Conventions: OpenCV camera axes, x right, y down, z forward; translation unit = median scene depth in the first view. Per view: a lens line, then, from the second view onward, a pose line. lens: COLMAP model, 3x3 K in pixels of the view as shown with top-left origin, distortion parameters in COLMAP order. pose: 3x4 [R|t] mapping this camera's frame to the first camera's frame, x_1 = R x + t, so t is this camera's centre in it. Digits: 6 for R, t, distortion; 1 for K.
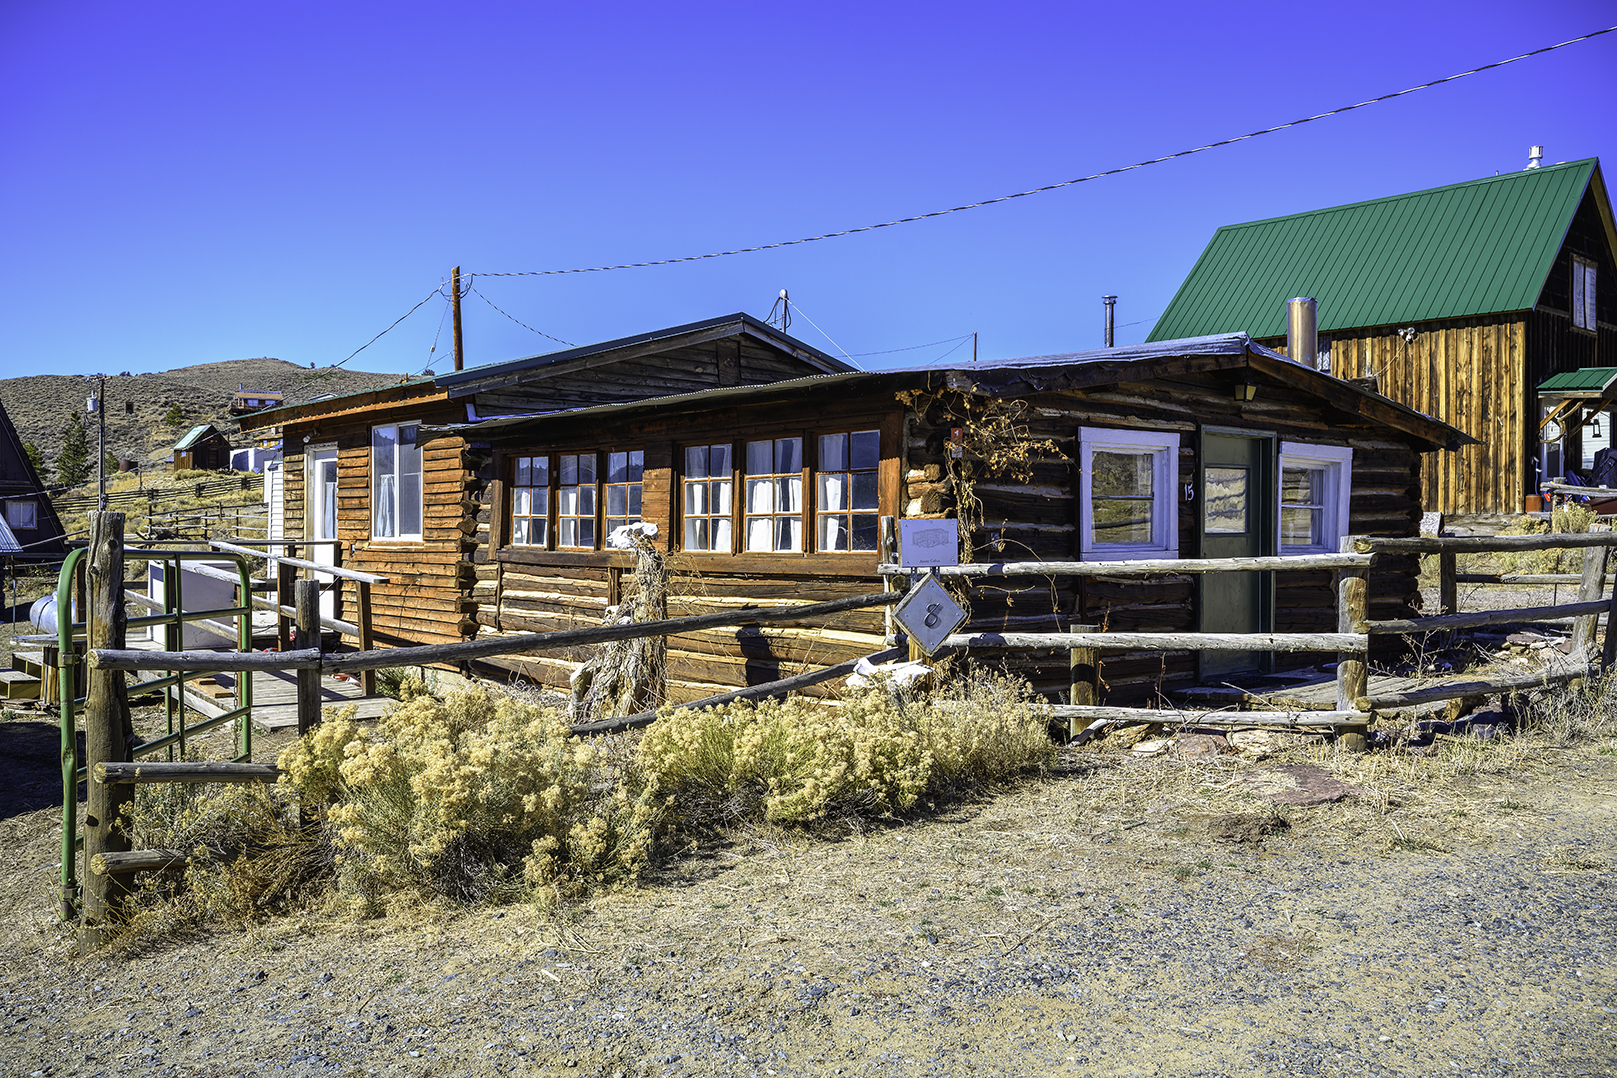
lens RADIAL K [[1367.9, 0, 805.4], [0, 1367.9, 537.4], [0, 0, 1]] dist [0.006503, -0.005518]
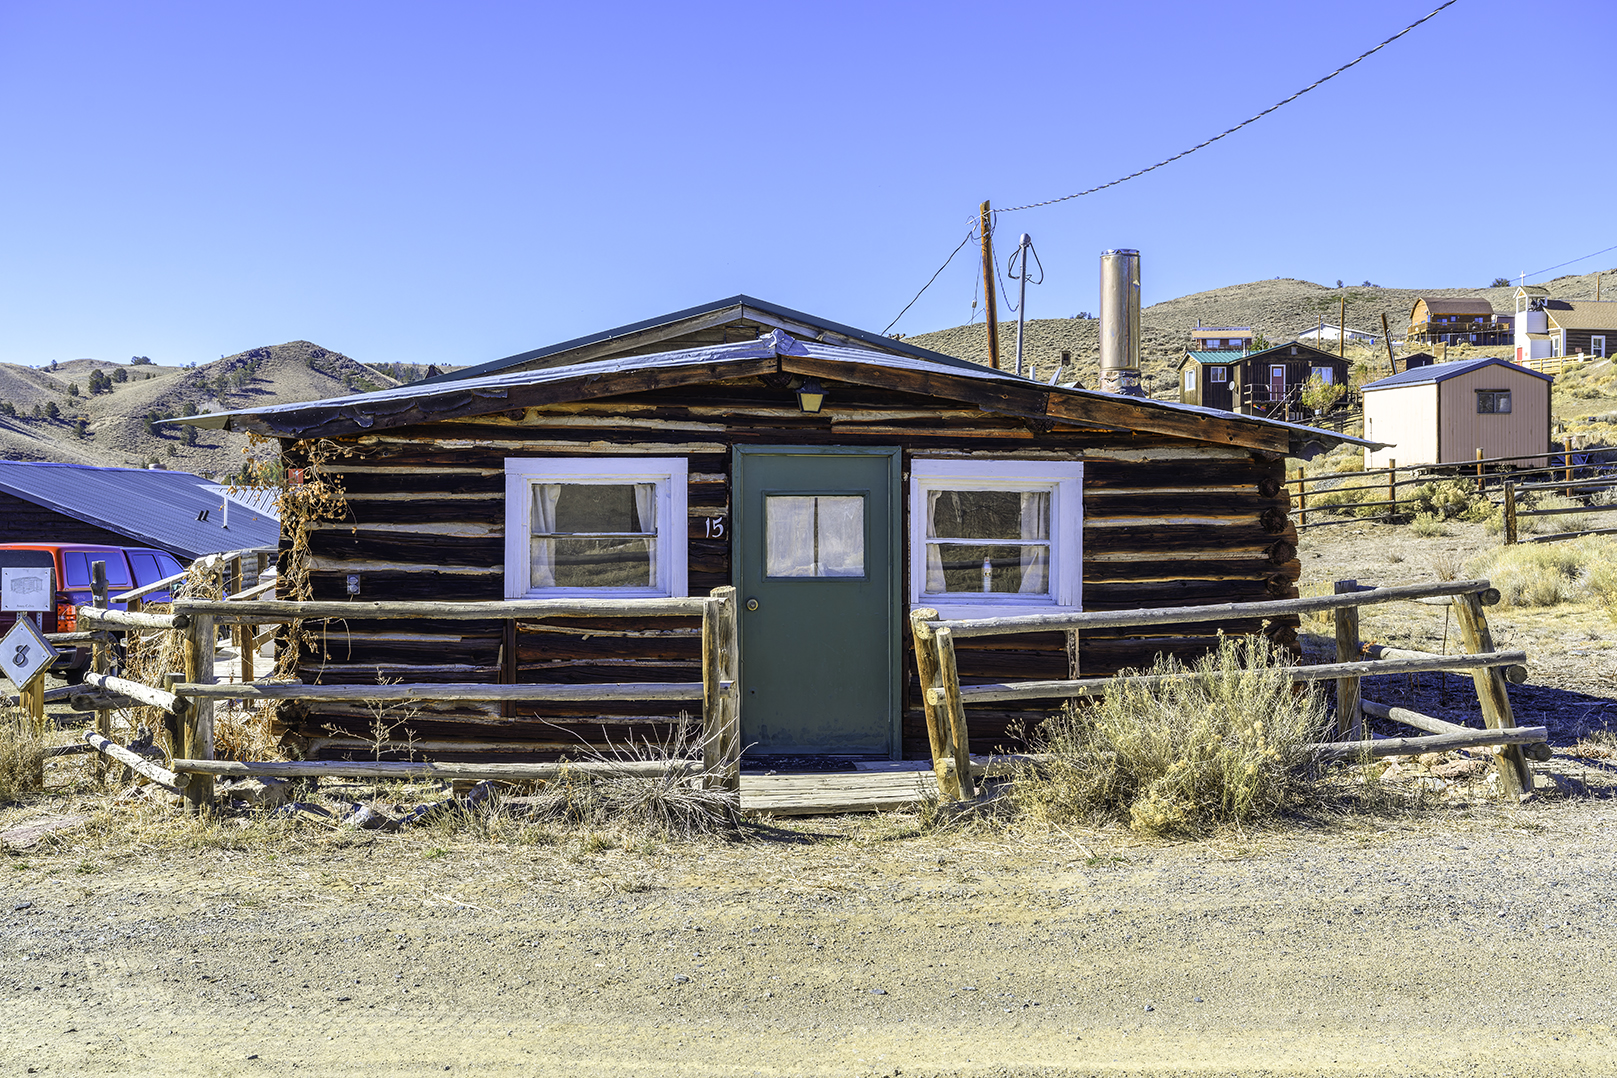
lens RADIAL K [[1951.7, 0, 806.9], [0, 1951.7, 537.2], [0, 0, 1]] dist [-0.005478, 0.000000]
pose [[0.772309, 0.014356, -0.635085, 0.156355], [-0.006497, 0.999871, 0.014702, -0.006519], [0.635214, -0.007228, 0.772302, 0.017630]]
